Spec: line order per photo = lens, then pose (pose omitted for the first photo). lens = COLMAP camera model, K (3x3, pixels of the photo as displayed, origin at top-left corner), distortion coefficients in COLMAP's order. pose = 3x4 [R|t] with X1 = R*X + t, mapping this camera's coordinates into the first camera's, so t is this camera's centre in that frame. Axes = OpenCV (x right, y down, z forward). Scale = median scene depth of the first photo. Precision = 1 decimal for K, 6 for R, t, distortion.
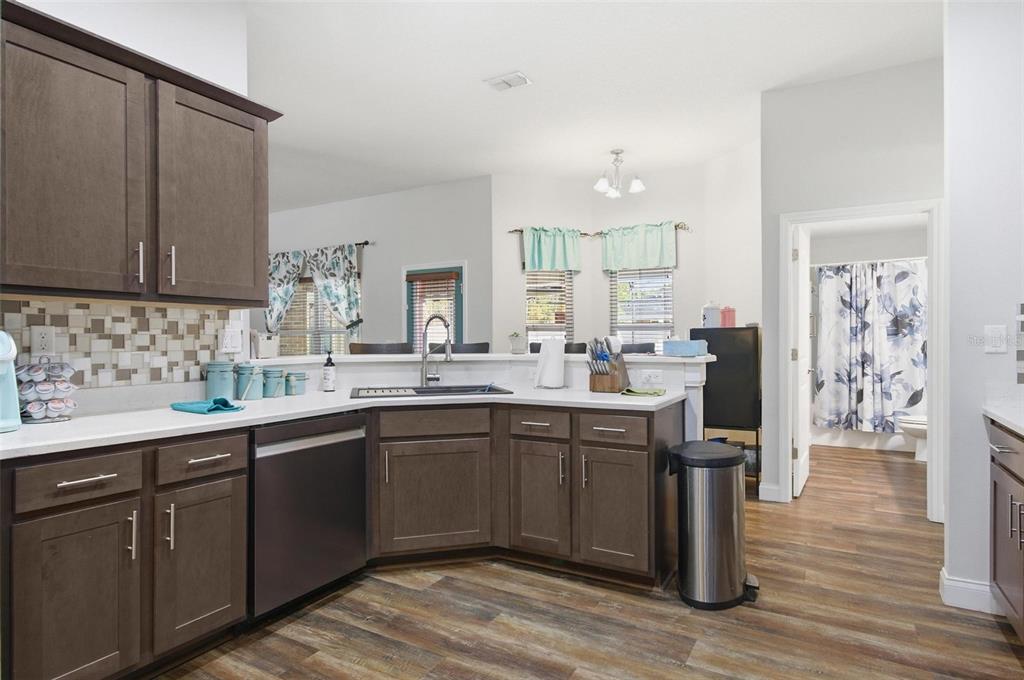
lens RADIAL K [[556.3, 0, 525.9], [0, 556.3, 345.7], [0, 0, 1]] dist [-0.010574, 0.003531]
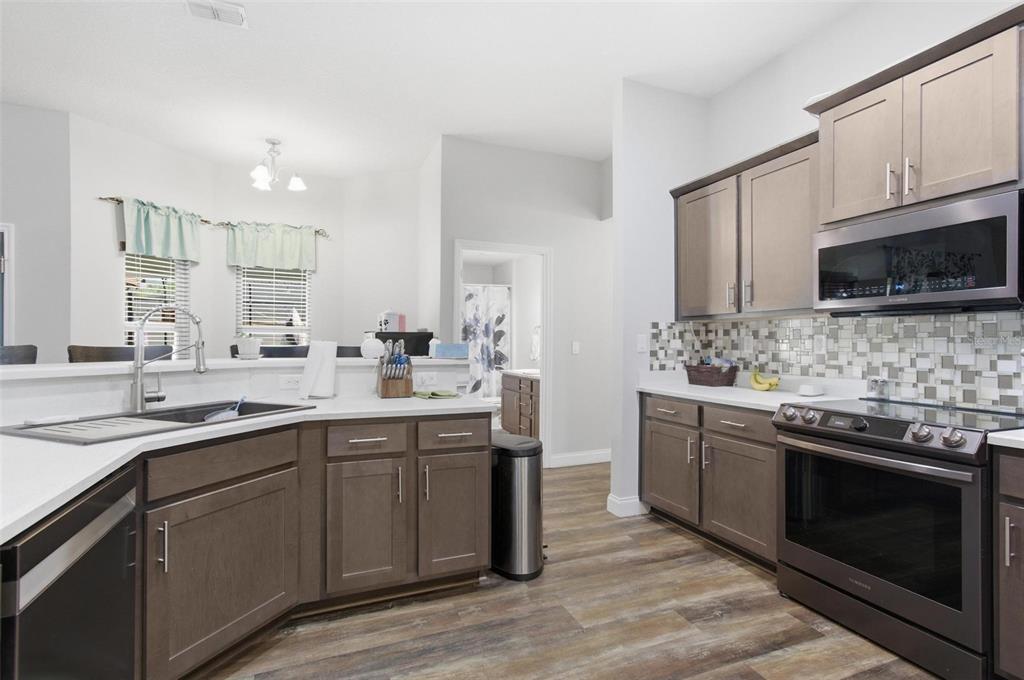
lens RADIAL K [[469.1, 0, 557.3], [0, 469.1, 345.8], [0, 0, 1]] dist [0.005597, 0.004039]
pose [[0.633470, 0.000656, 0.773767, -0.346597], [0.003107, 0.999989, -0.003391, -0.001203], [-0.773761, 0.004552, 0.633462, 0.302452]]
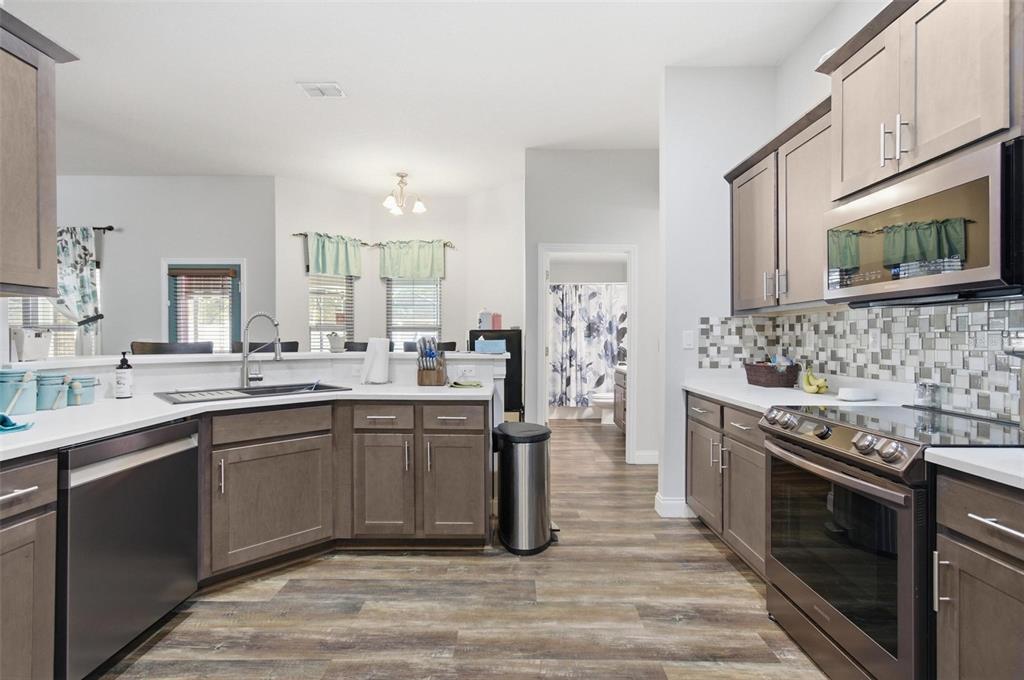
lens RADIAL K [[469.1, 0, 531.6], [0, 469.1, 344.9], [0, 0, 1]] dist [0.005597, 0.004039]
pose [[0.876181, -0.001918, 0.481979, -0.160451], [0.001787, 0.999998, 0.000732, 0.000504], [-0.481980, 0.000220, 0.876182, 0.061767]]
